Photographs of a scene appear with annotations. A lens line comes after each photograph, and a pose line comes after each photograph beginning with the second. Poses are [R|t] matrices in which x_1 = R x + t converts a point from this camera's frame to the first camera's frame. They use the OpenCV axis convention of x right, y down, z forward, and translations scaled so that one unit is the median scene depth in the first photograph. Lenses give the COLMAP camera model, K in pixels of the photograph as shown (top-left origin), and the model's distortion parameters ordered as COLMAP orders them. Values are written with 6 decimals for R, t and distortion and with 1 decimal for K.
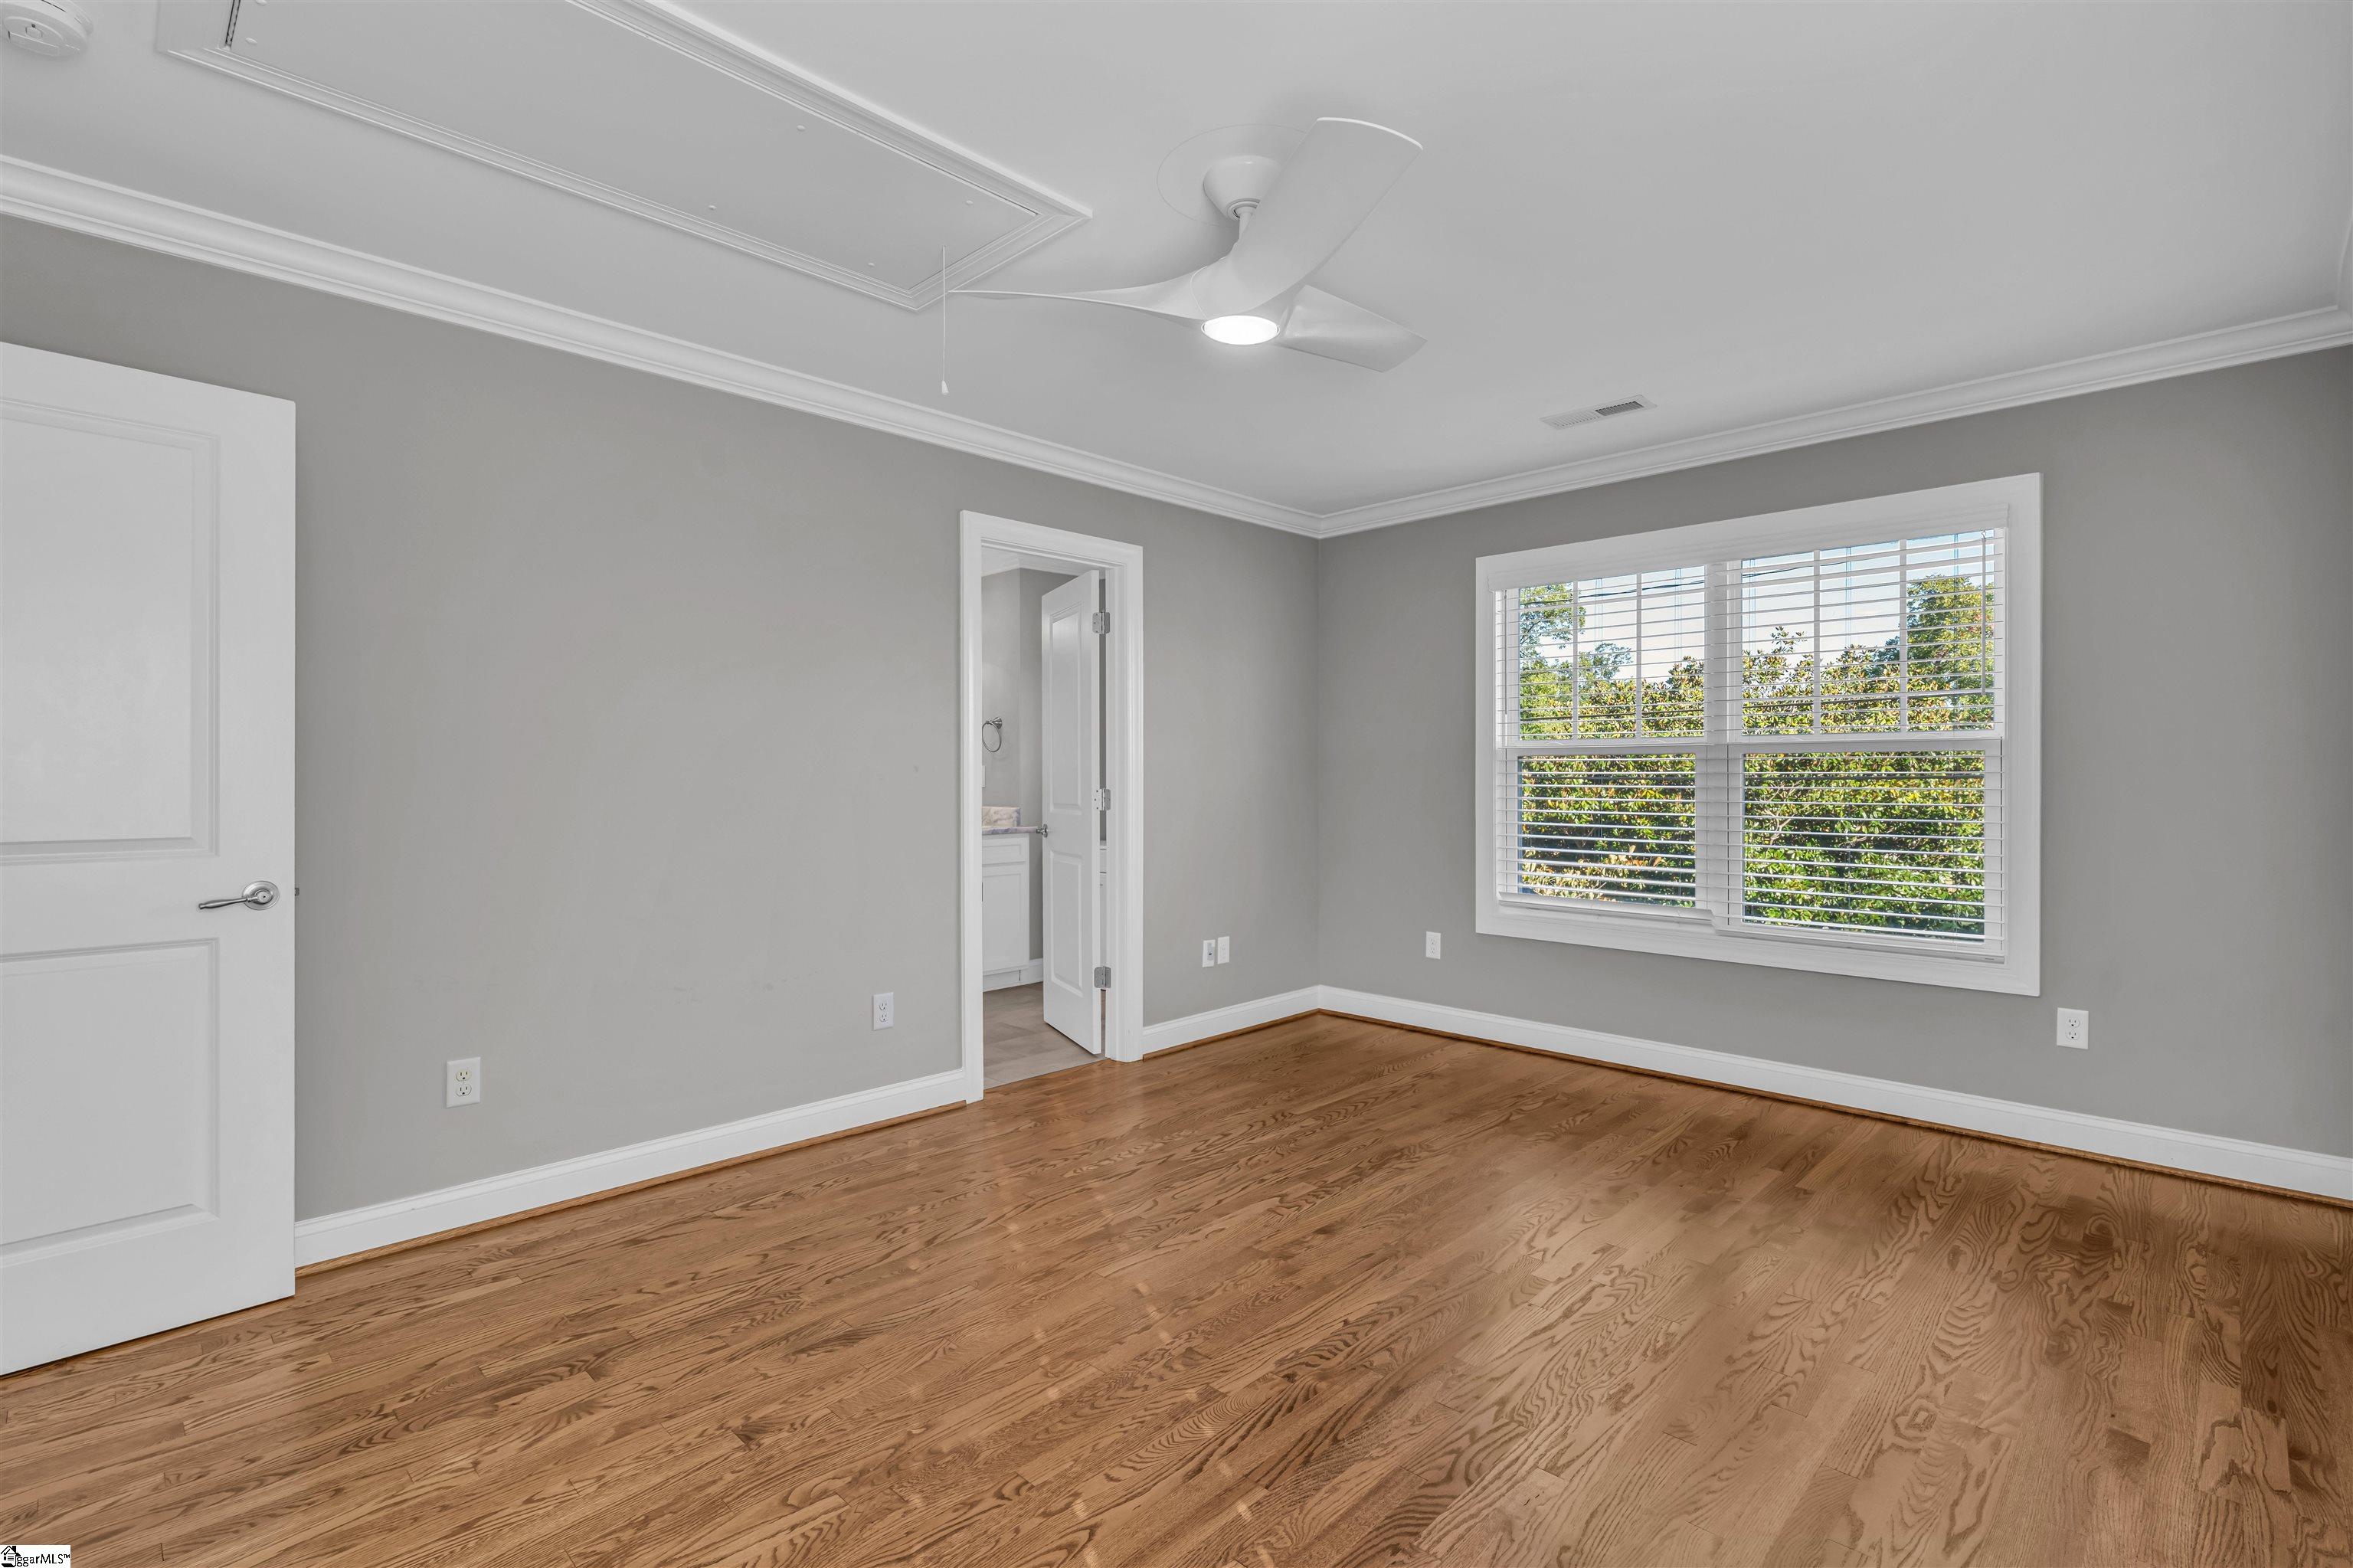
lens RADIAL K [[1045.0, 0, 1177.2], [0, 1045.0, 771.7], [0, 0, 1]] dist [-0.003123, -0.000418]
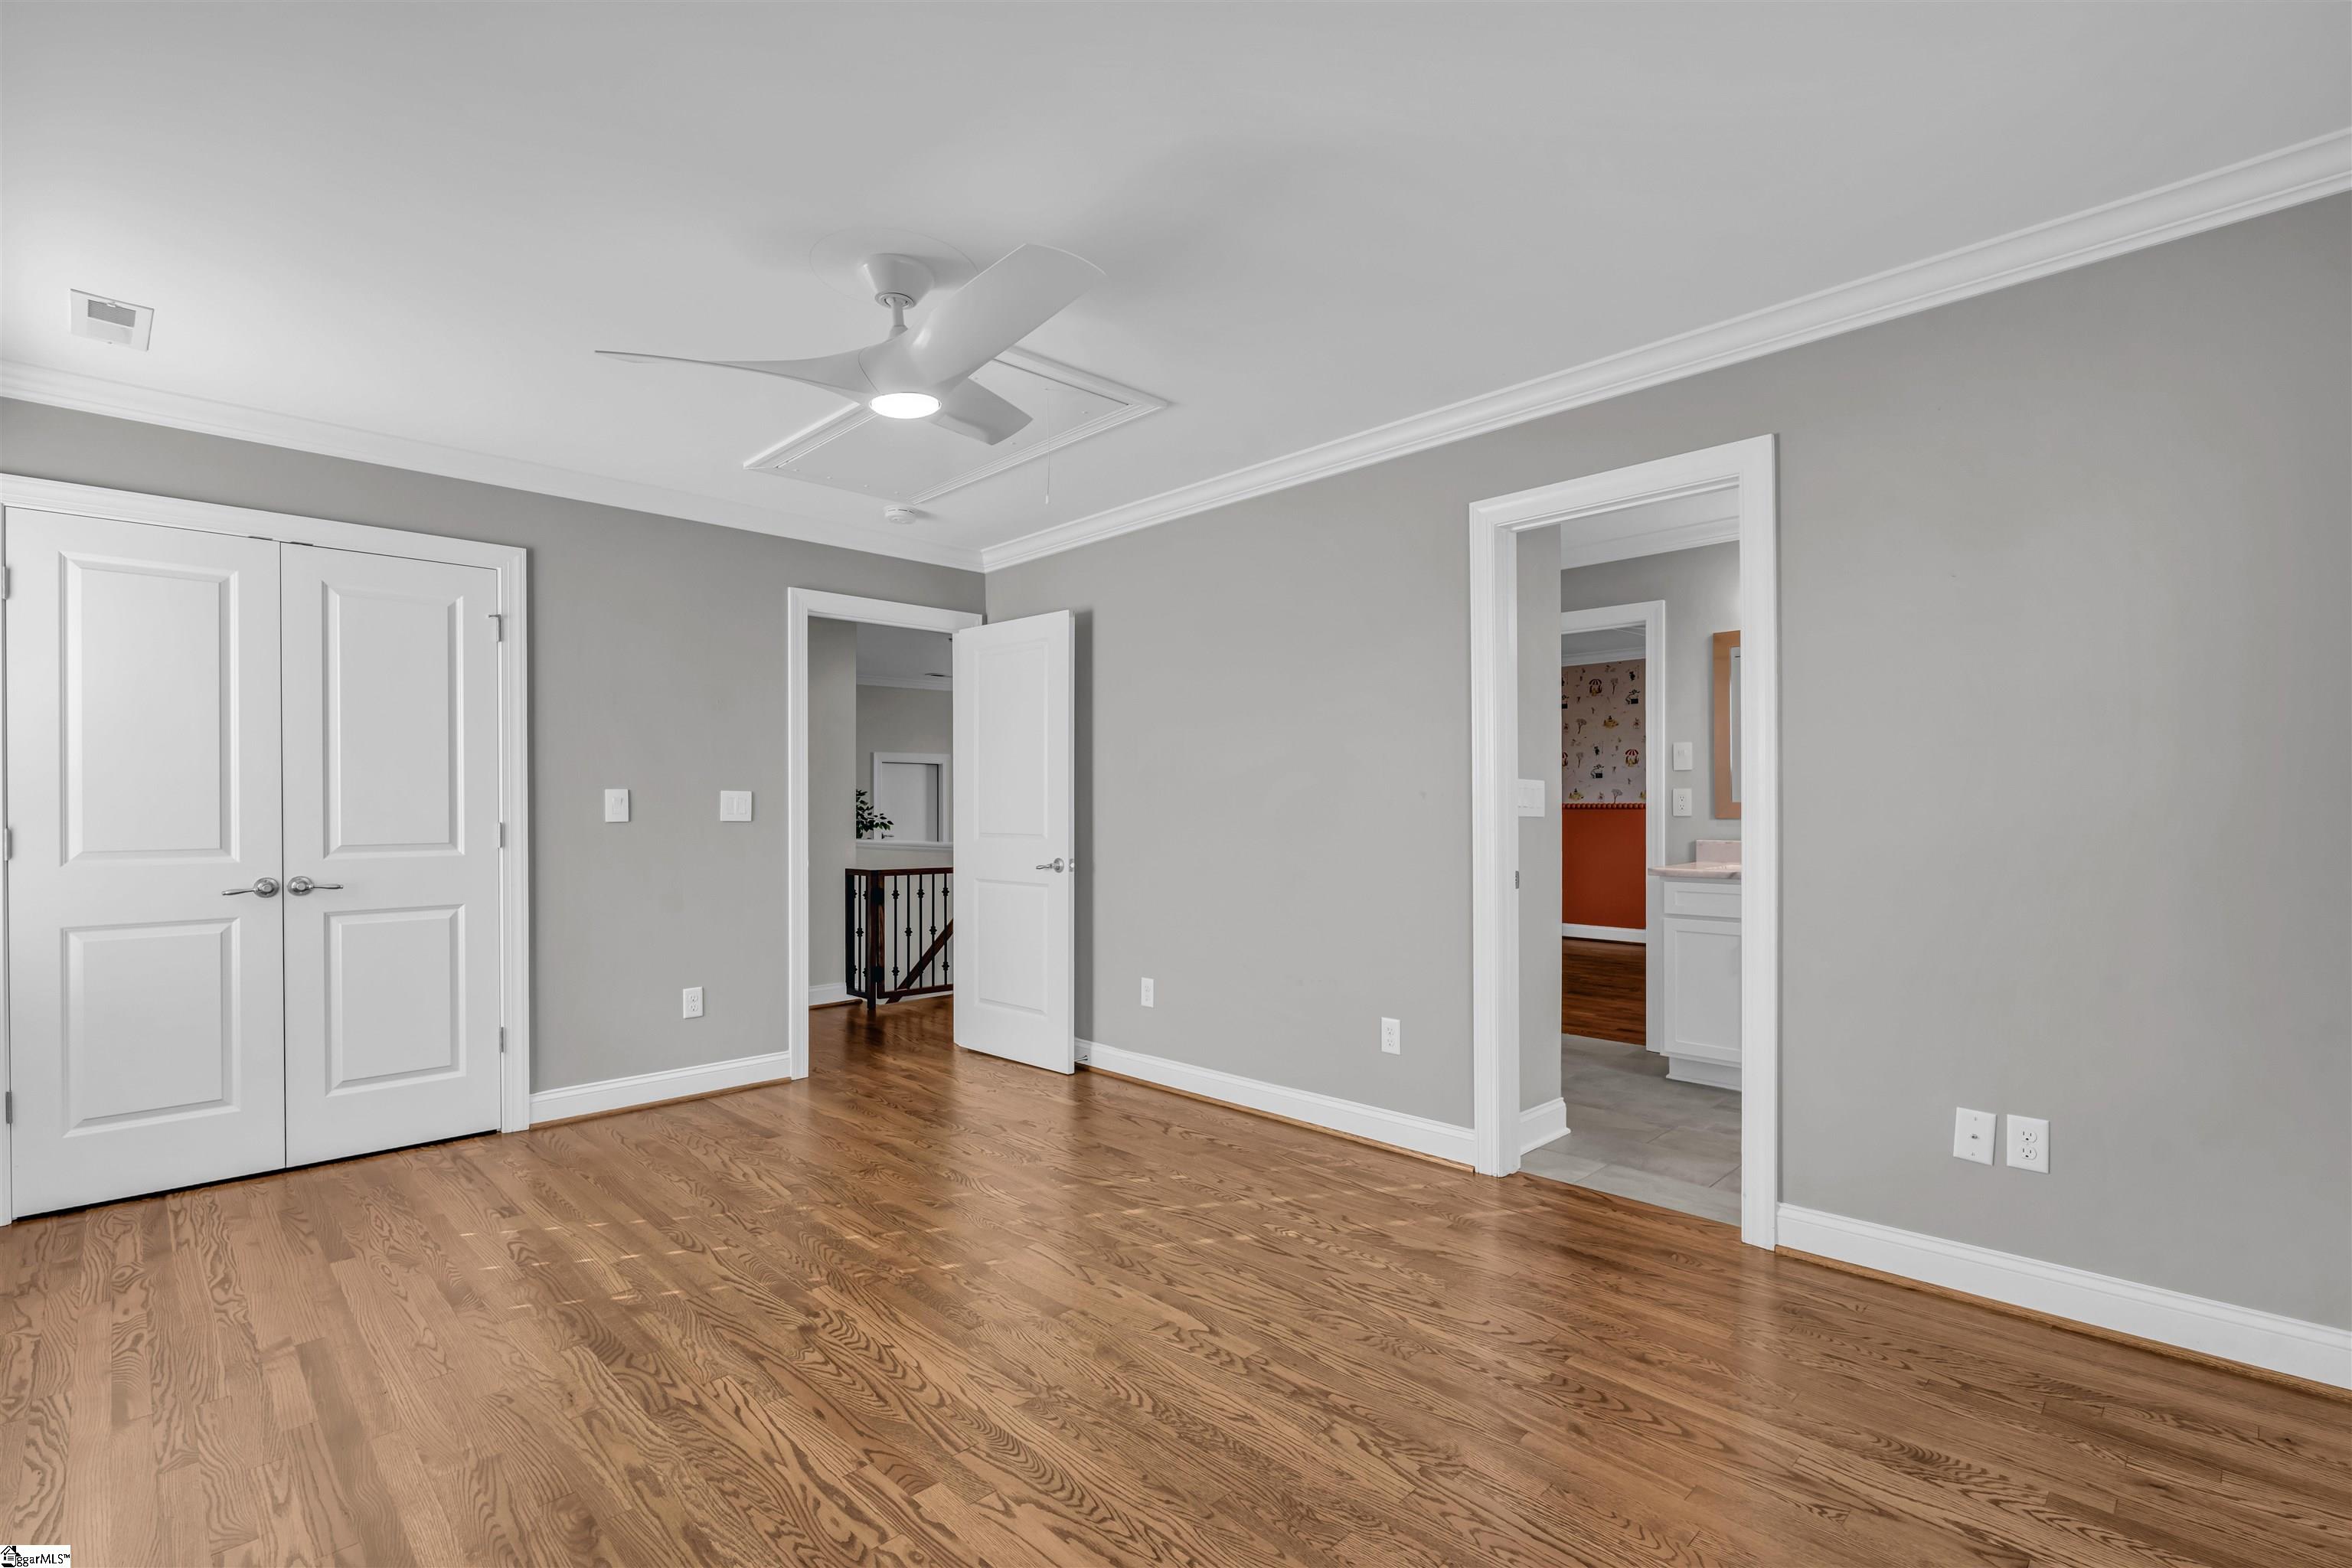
lens RADIAL K [[1053.1, 0, 1176.0], [0, 1053.1, 784.0], [0, 0, 1]] dist [-0.002197, -0.000236]
pose [[0.013033, -0.019892, -0.999717, 0.873838], [0.010631, 0.999748, -0.019754, 0.005817], [0.999859, -0.010371, 0.013241, 0.931577]]
